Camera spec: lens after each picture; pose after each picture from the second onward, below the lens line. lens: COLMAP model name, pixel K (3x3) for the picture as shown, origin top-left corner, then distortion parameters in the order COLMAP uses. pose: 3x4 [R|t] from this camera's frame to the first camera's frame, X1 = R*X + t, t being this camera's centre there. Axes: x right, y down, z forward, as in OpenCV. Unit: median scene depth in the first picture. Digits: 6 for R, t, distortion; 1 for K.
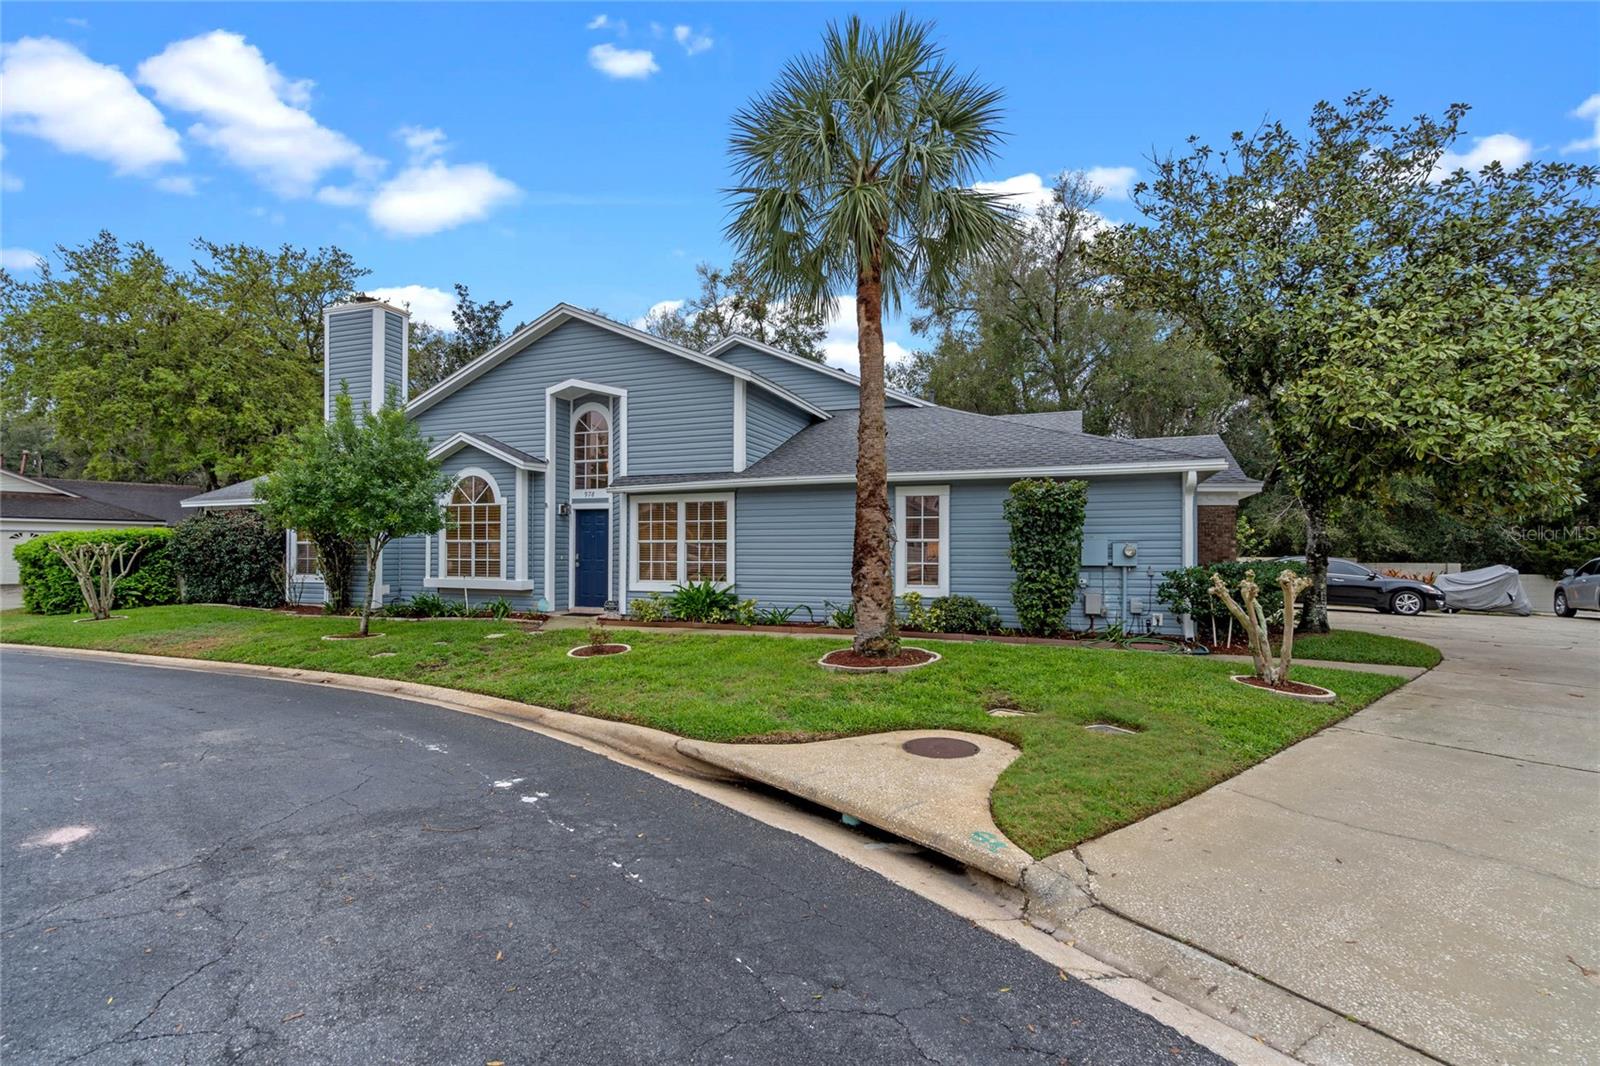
lens RADIAL K [[735.9, 0, 807.4], [0, 735.9, 542.3], [0, 0, 1]] dist [-0.009081, 0.003433]
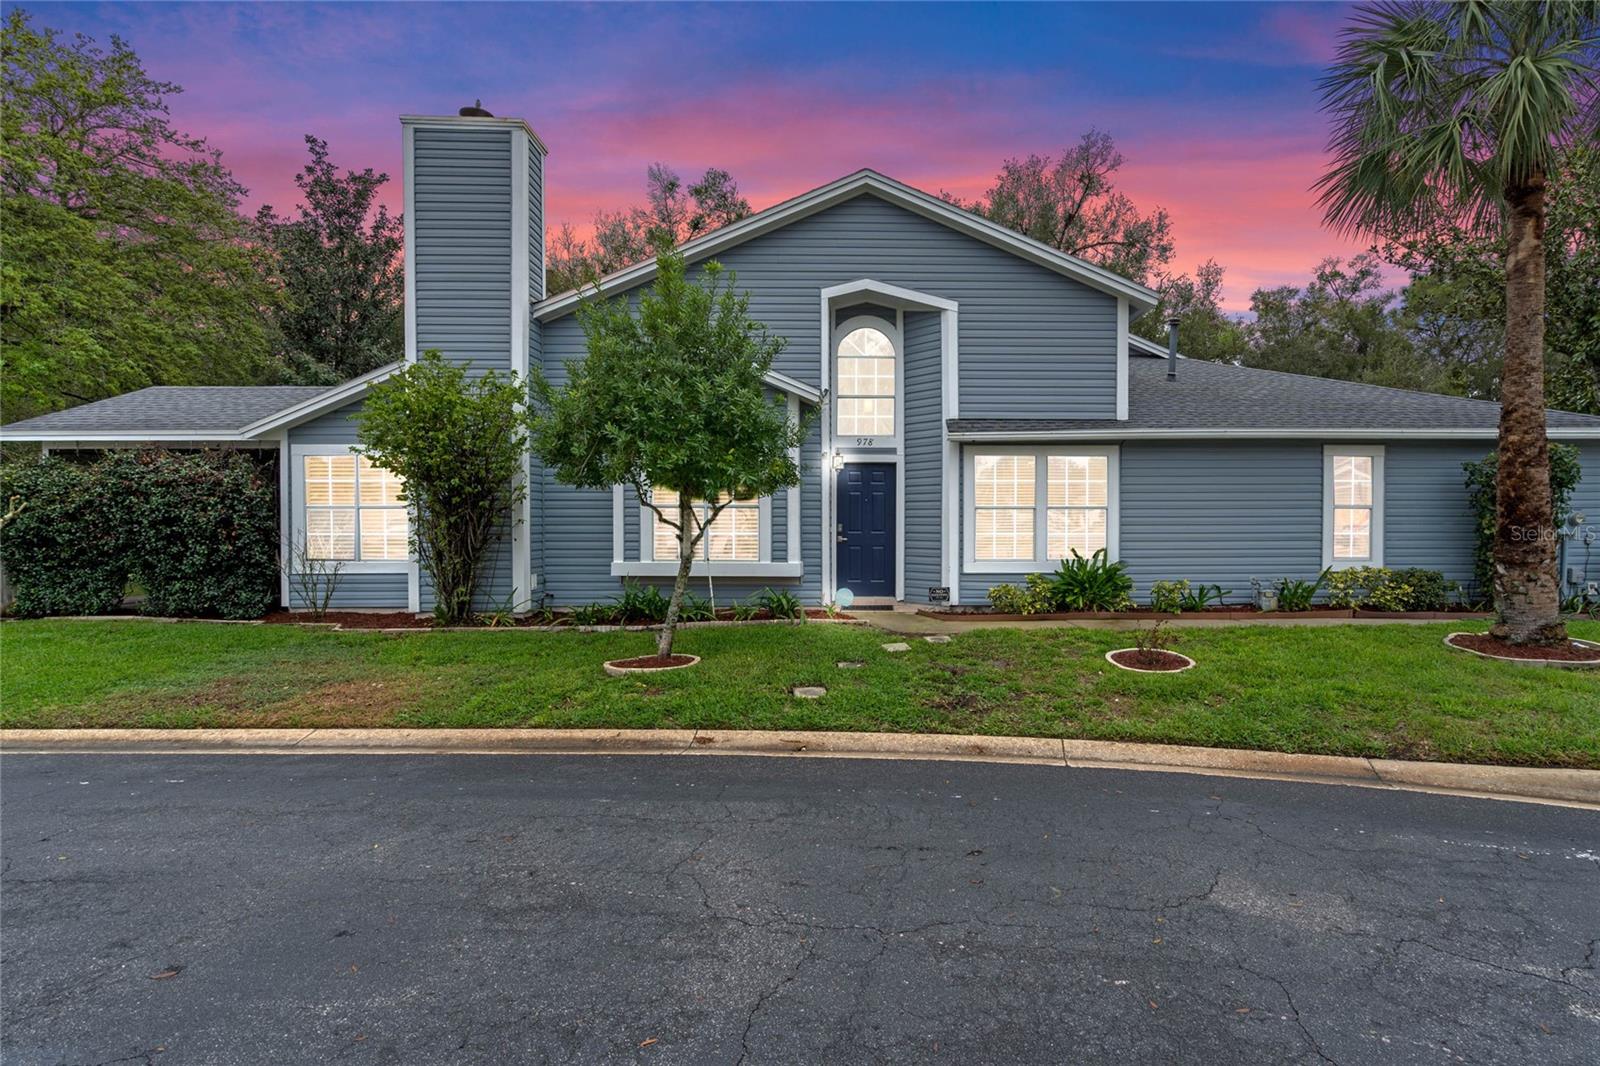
lens RADIAL K [[735.9, 0, 798.0], [0, 735.9, 523.8], [0, 0, 1]] dist [-0.009081, 0.003433]
pose [[0.927854, -0.007127, 0.372875, -0.639210], [-0.002973, 0.999644, 0.026505, -0.003446], [-0.372932, -0.025701, 0.927503, 0.349550]]
